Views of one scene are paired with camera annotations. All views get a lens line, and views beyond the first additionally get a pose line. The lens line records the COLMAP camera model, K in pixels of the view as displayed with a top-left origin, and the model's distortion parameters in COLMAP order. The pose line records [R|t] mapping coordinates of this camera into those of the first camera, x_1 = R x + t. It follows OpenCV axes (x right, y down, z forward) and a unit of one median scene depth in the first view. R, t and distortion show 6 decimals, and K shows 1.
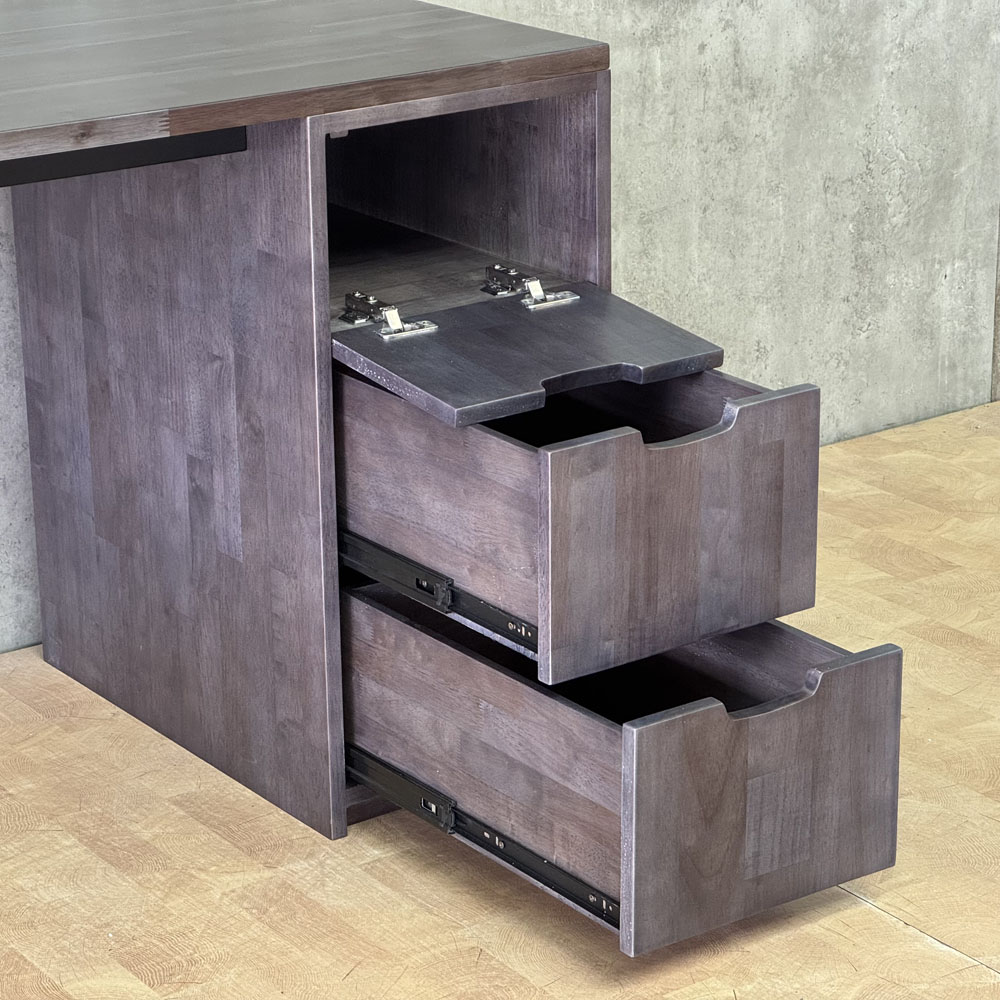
lens RADIAL K [[2930.2, 0, 500.2], [0, 2930.2, 499.8], [0, 0, 1]] dist [0.131298, 0.000000]
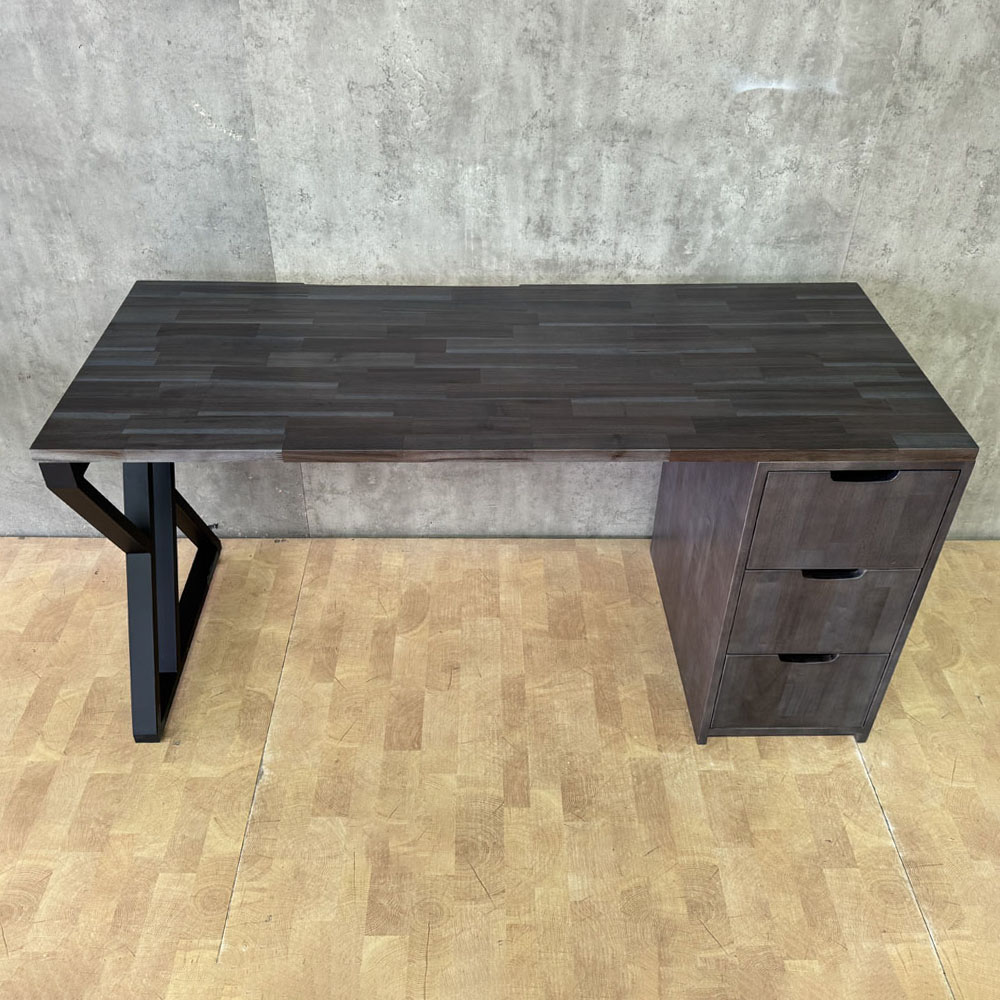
lens RADIAL K [[931.3, 0, 505.5], [0, 931.3, 472.7], [0, 0, 1]] dist [0.008791, 0.000000]
pose [[0.830579, 0.356512, -0.427828, 0.424966], [-0.208524, 0.911438, 0.354681, -0.110814], [0.516387, -0.205378, 0.831363, 0.614554]]
